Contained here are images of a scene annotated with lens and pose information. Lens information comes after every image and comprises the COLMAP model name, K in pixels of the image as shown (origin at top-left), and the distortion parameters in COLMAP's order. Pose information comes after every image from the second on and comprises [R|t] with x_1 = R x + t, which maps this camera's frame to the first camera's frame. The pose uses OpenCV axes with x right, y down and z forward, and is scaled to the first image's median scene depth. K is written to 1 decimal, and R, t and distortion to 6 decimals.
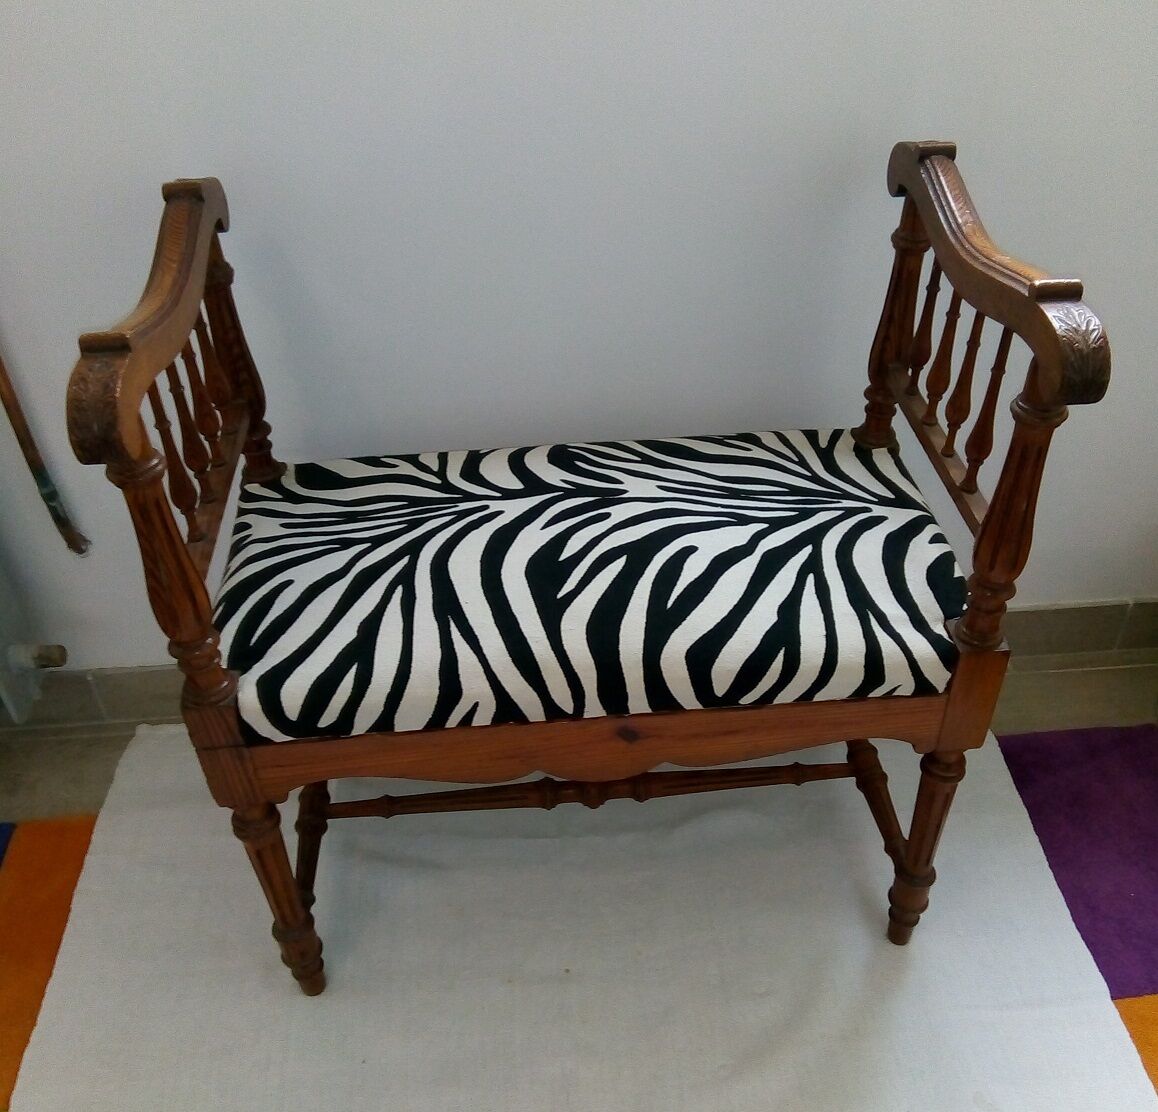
lens RADIAL K [[1217.7, 0, 588.4], [0, 1217.7, 550.3], [0, 0, 1]] dist [0.048177, 0.000000]
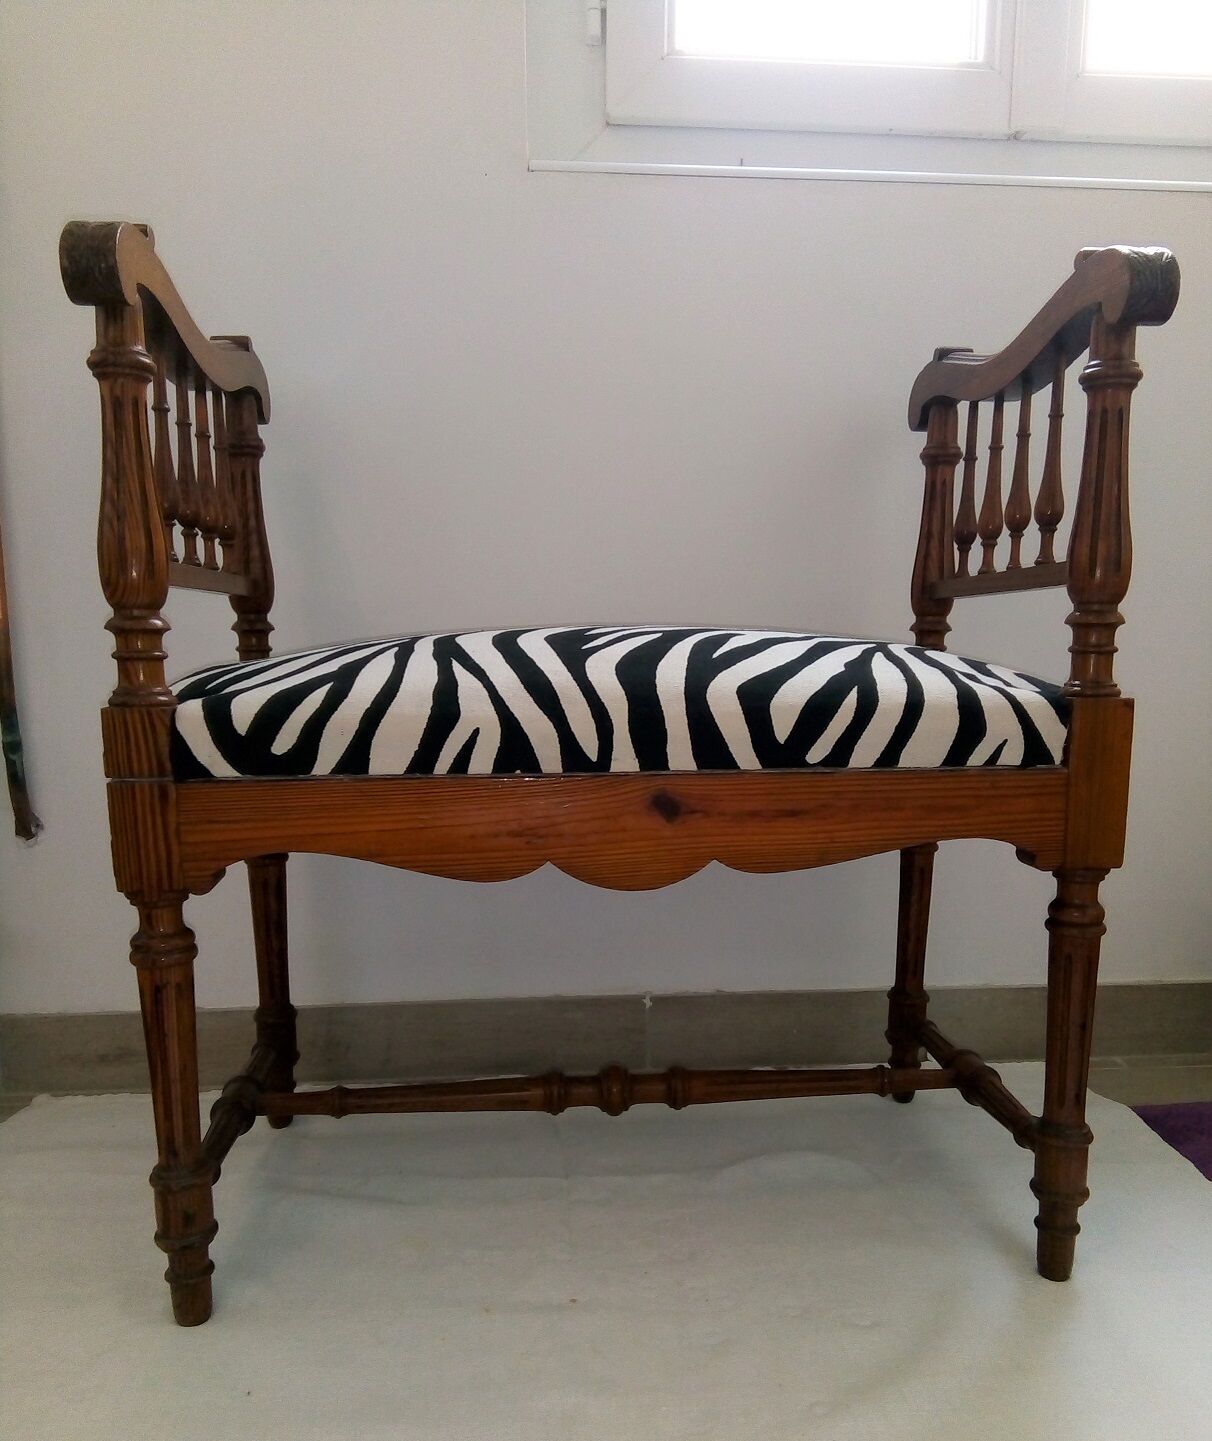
lens RADIAL K [[1166.8, 0, 624.9], [0, 1166.8, 724.4], [0, 0, 1]] dist [0.025042, -0.009928]
pose [[0.999692, 0.022764, 0.009855, -0.002843], [-0.014081, 0.847828, -0.530084, 0.507634], [-0.020422, 0.529782, 0.847888, 0.339506]]
